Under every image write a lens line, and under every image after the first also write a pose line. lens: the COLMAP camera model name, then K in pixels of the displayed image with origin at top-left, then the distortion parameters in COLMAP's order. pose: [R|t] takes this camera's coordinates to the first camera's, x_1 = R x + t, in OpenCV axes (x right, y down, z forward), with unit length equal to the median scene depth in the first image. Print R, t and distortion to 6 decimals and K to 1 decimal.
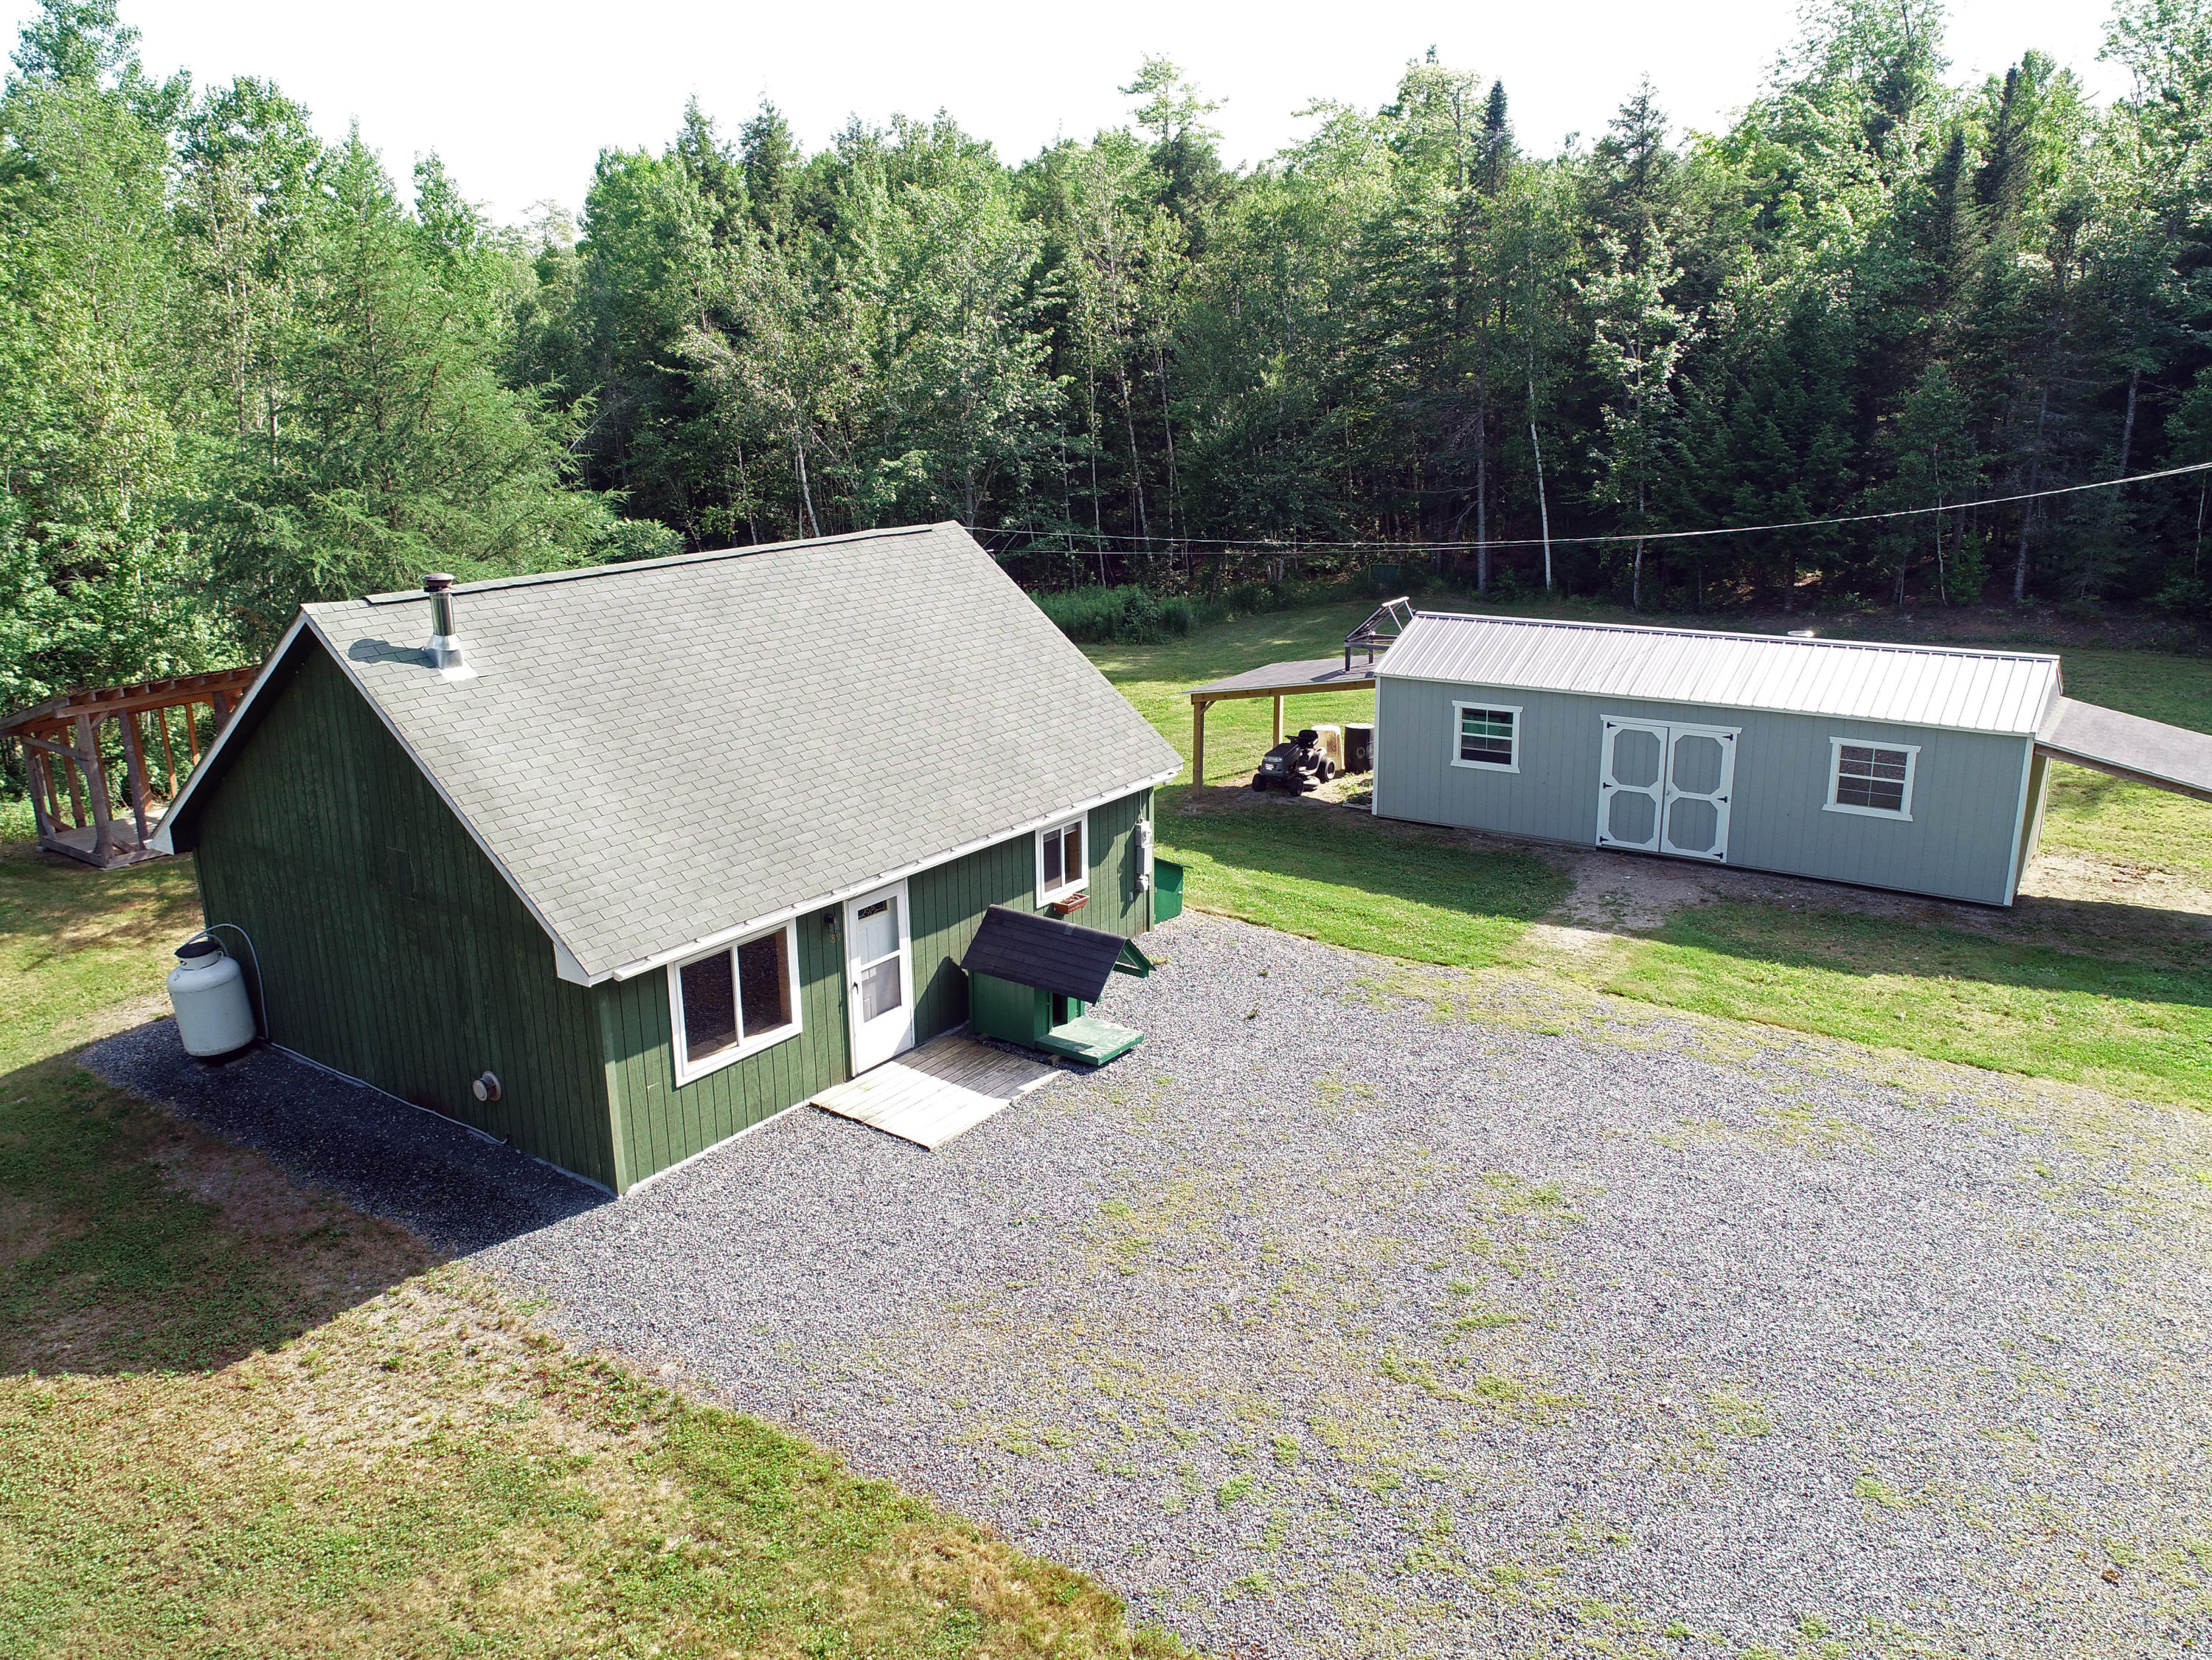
lens RADIAL K [[1658.1, 0, 1097.7], [0, 1658.1, 827.8], [0, 0, 1]] dist [-0.002389, -0.011705]
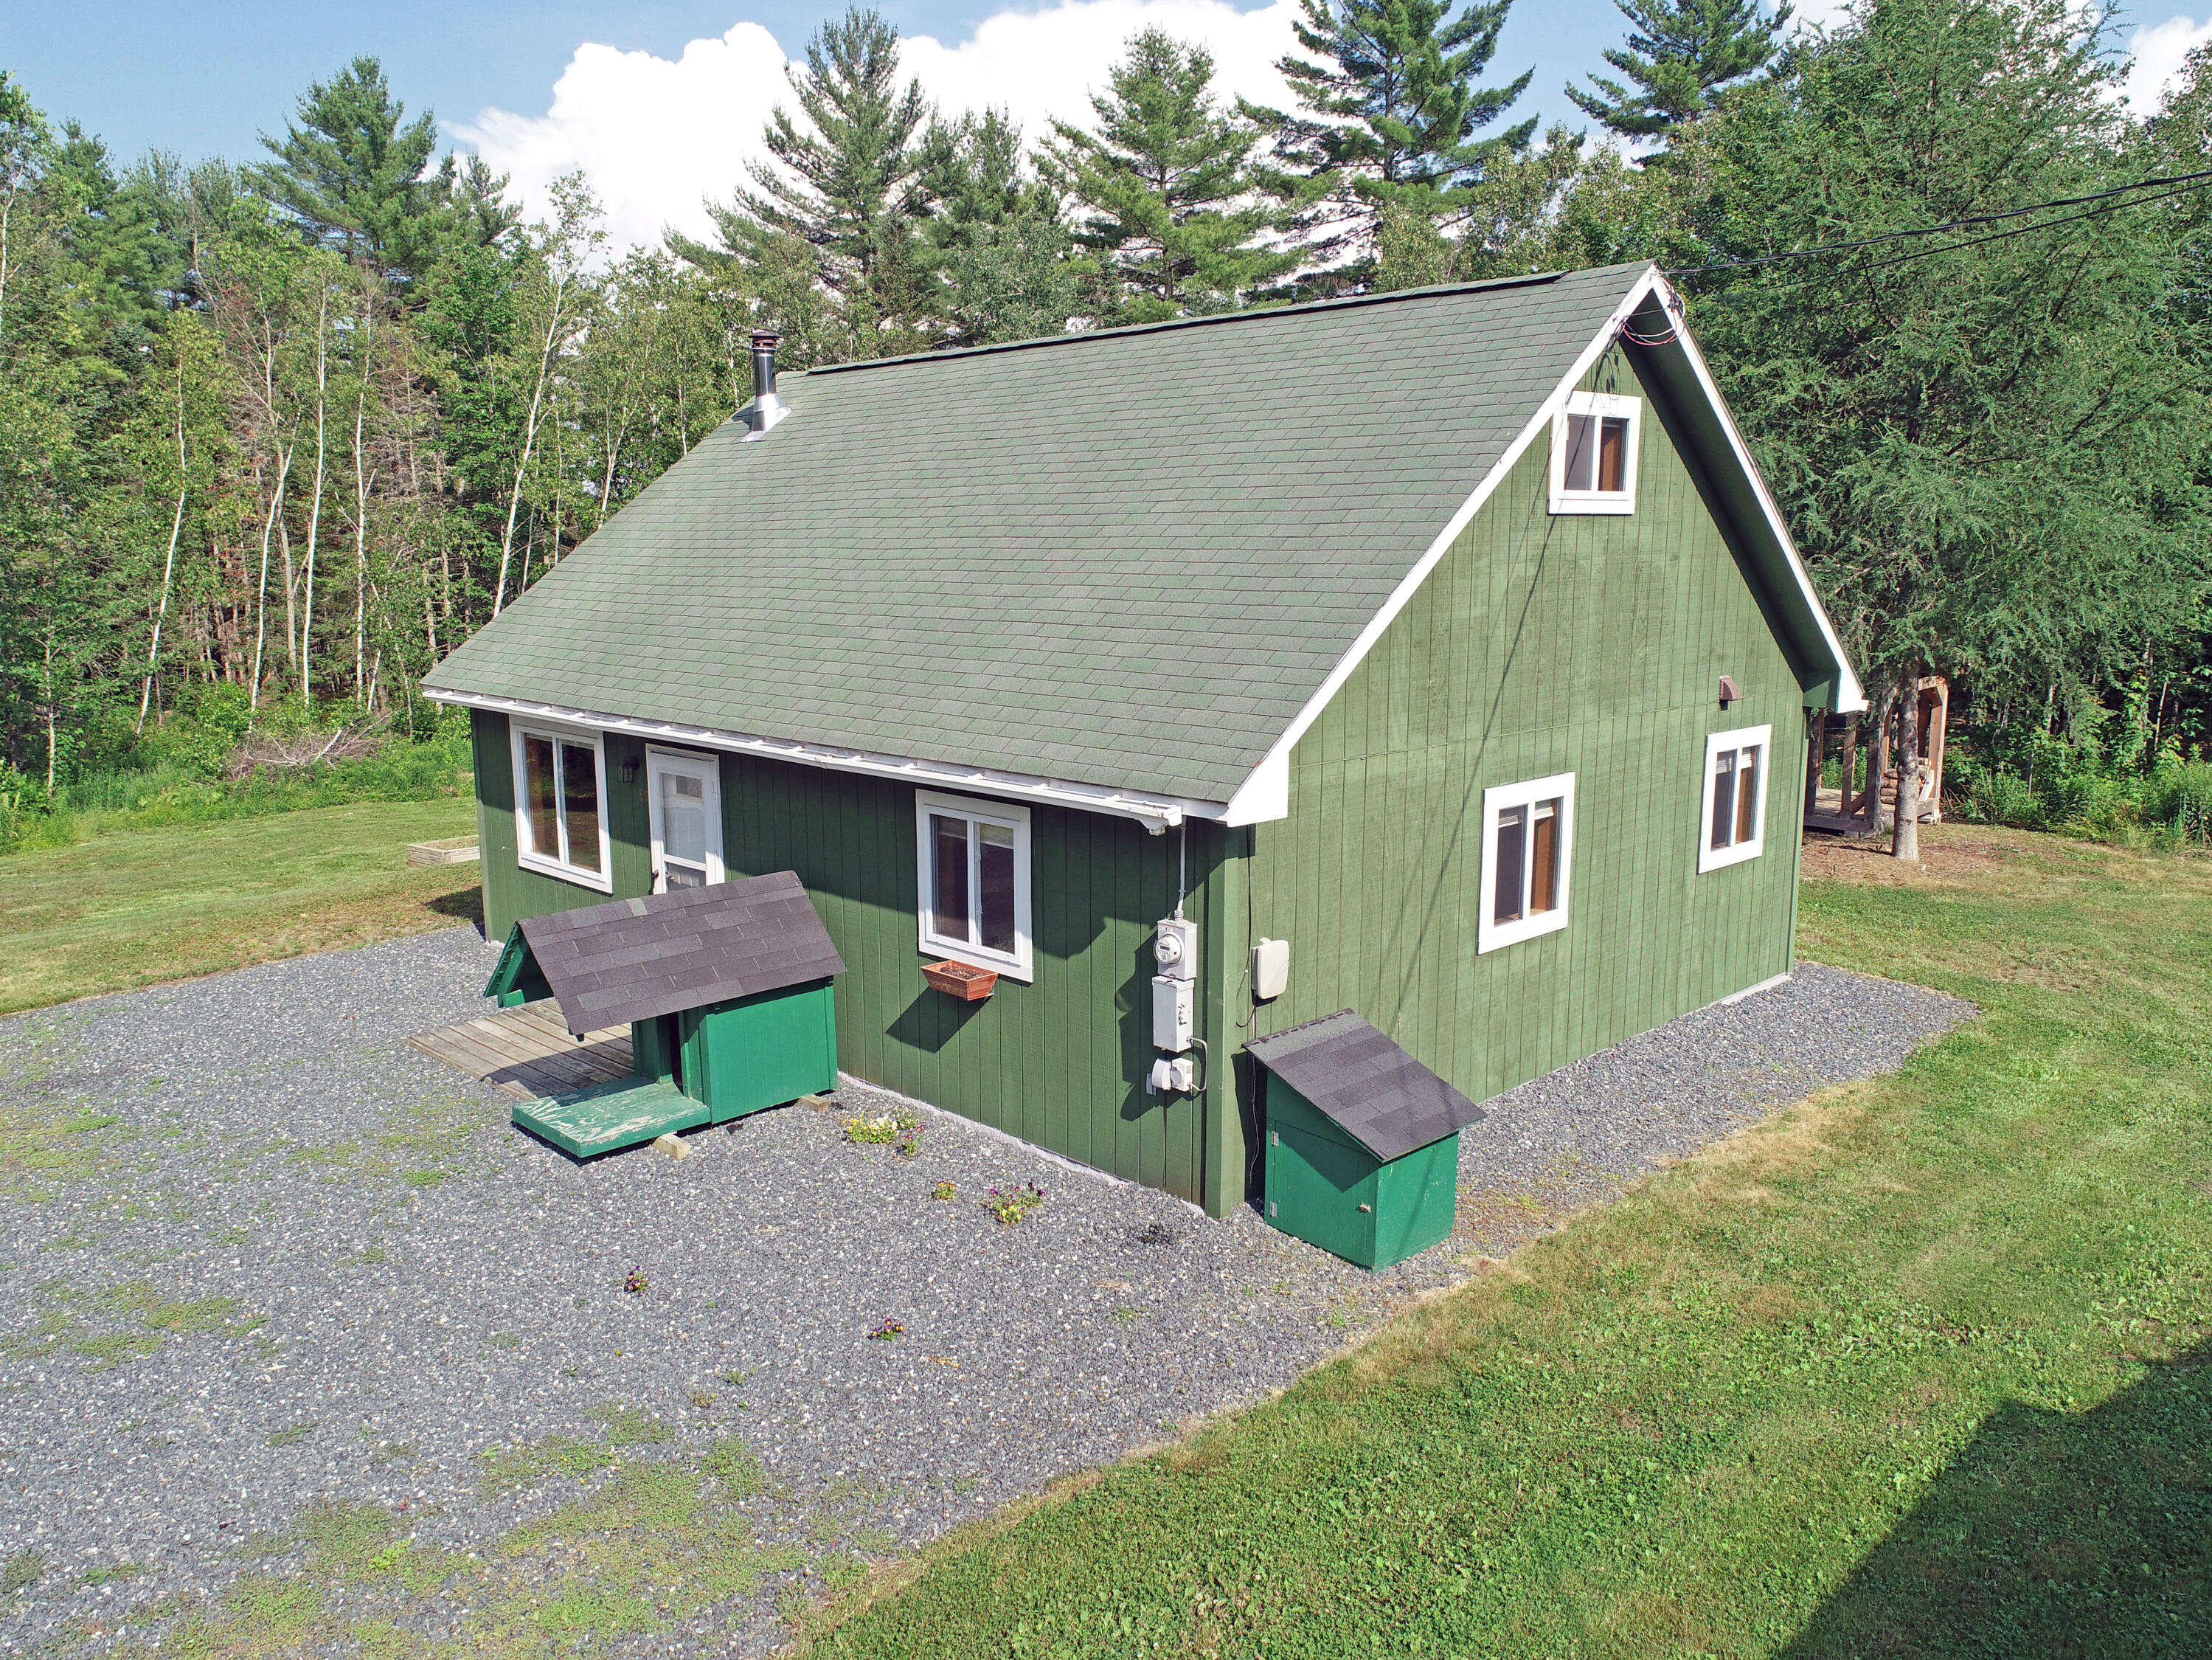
lens RADIAL K [[1658.1, 0, 1108.4], [0, 1658.1, 831.5], [0, 0, 1]] dist [-0.002389, -0.011705]
pose [[-0.155338, 0.189341, -0.969546, 0.376179], [-0.264030, 0.937797, 0.225443, -0.100423], [0.951923, 0.291010, -0.095684, 0.910437]]
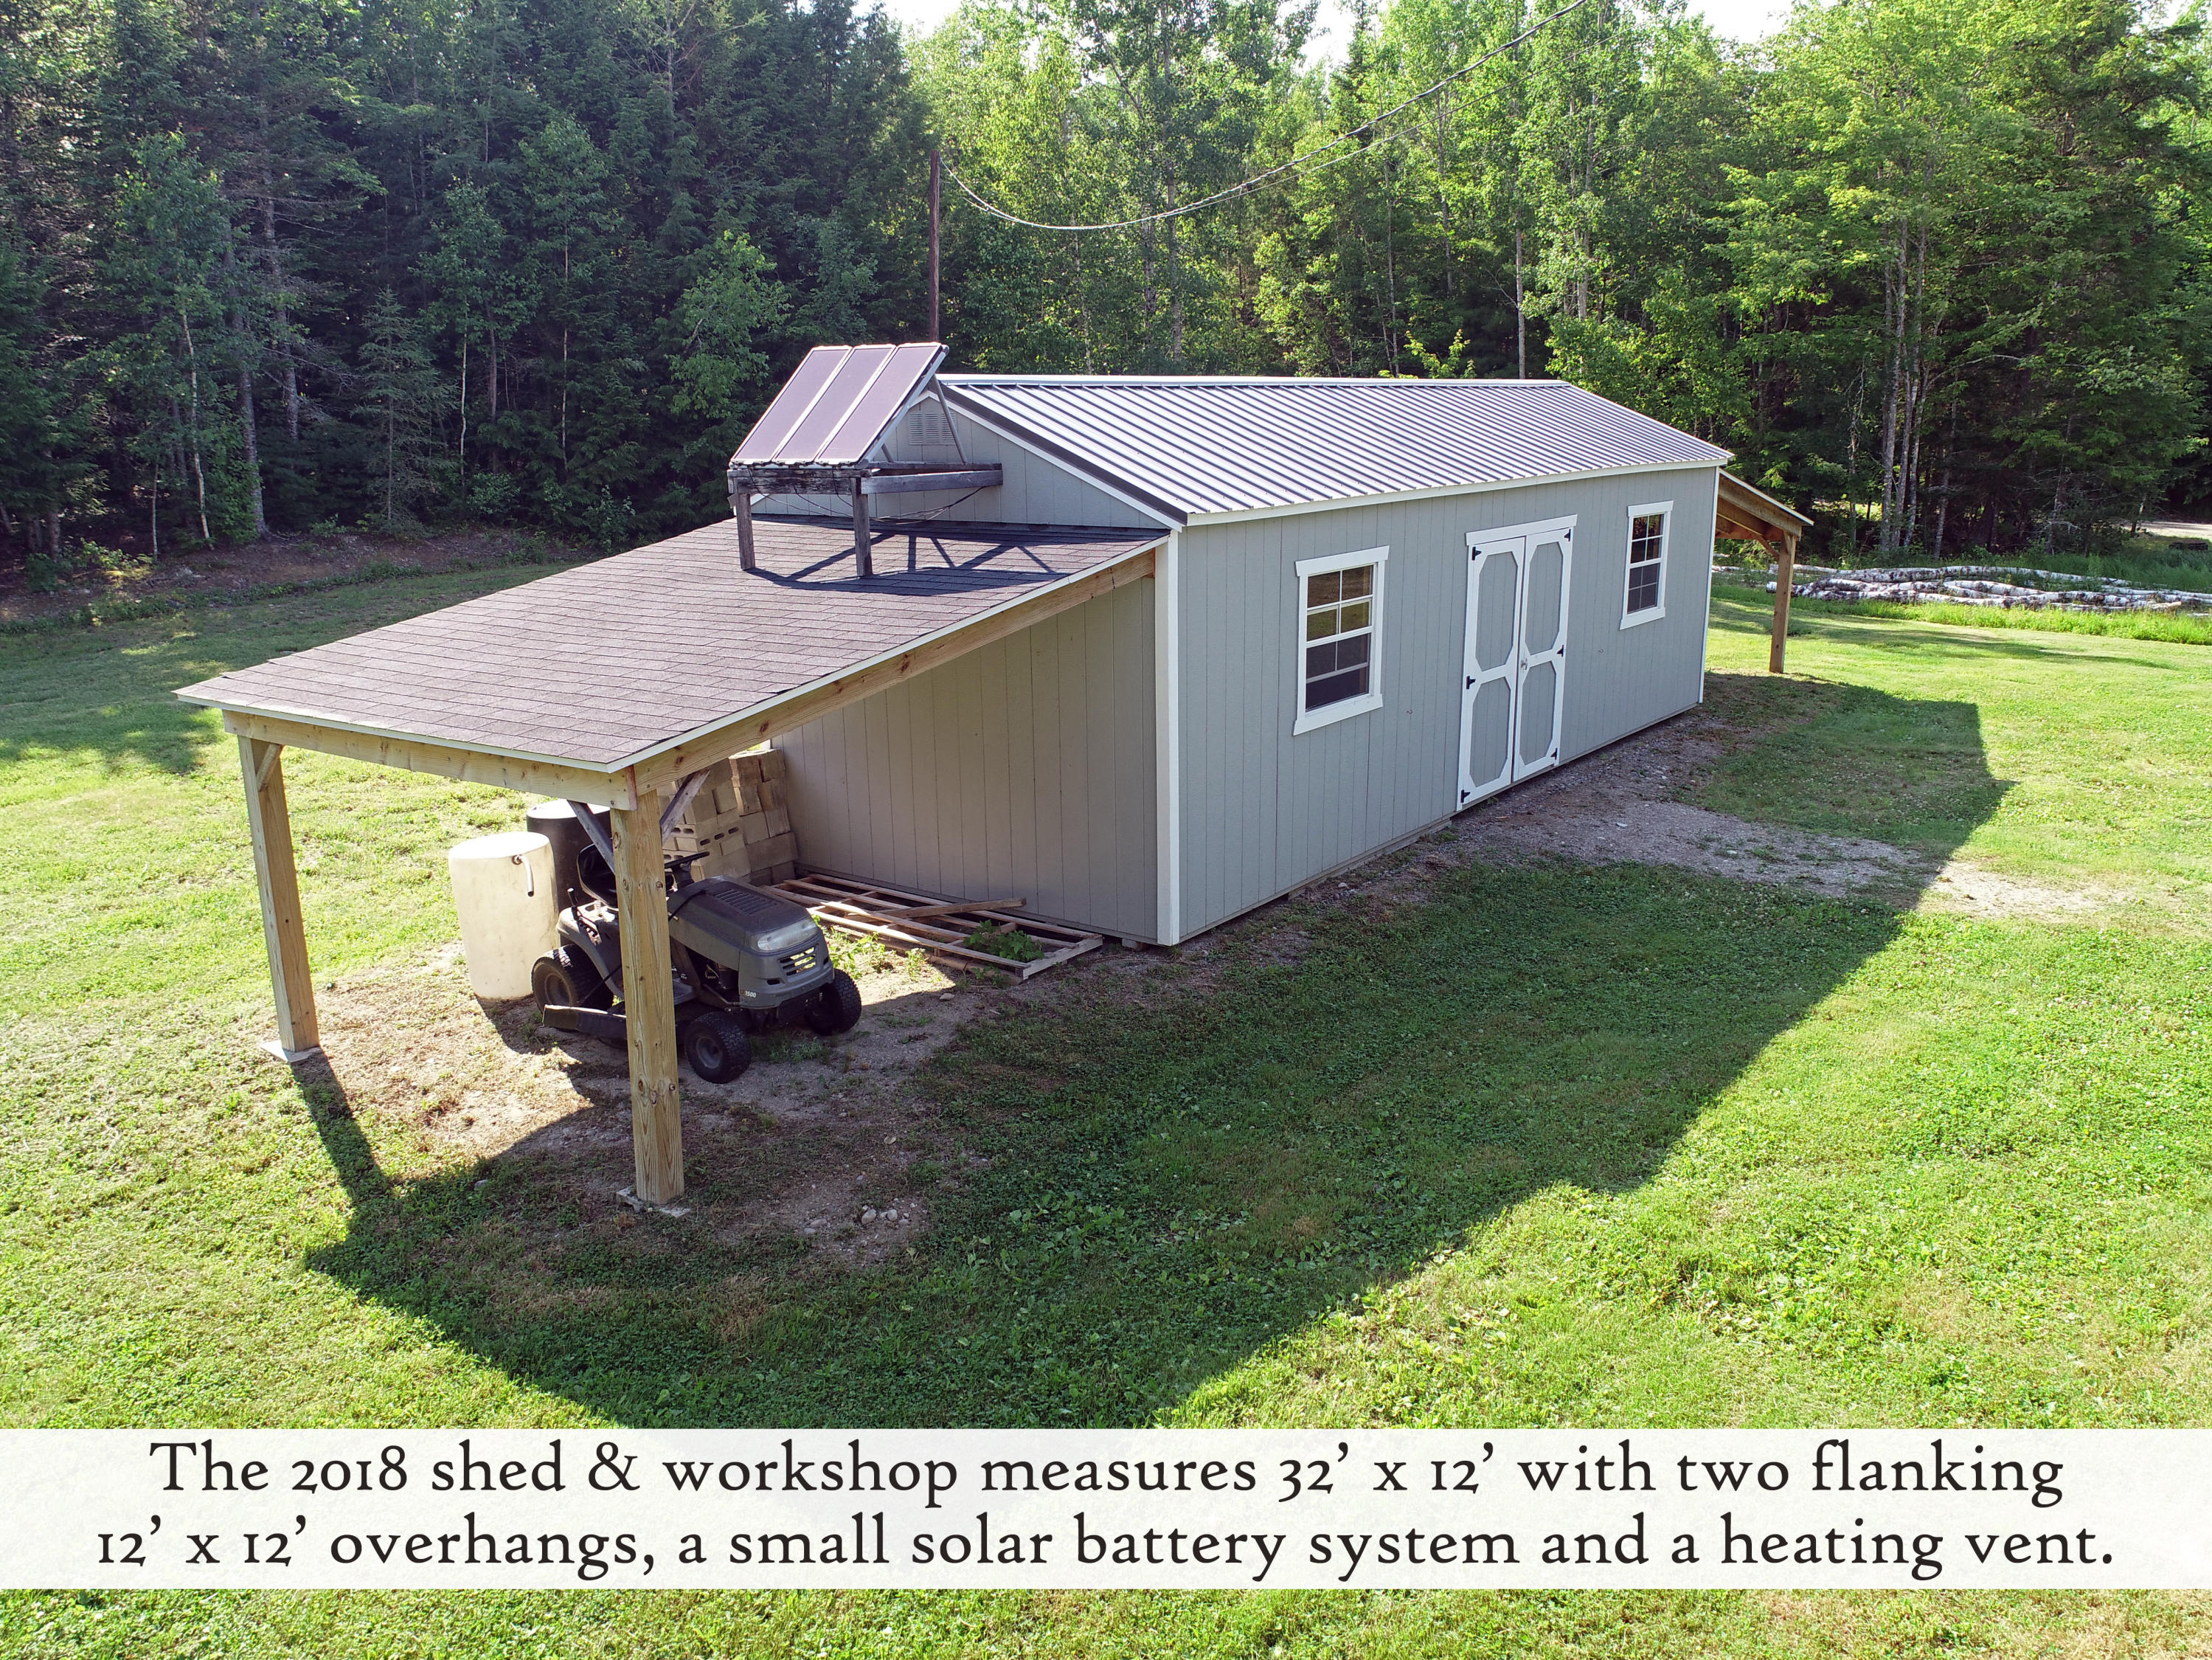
lens RADIAL K [[1658.1, 0, 1109.5], [0, 1658.1, 822.4], [0, 0, 1]] dist [-0.002389, -0.011705]
pose [[0.036811, -0.219748, 0.974862, -0.181566], [0.284833, 0.937365, 0.200541, -0.117779], [-0.957870, 0.270290, 0.097097, 1.103102]]
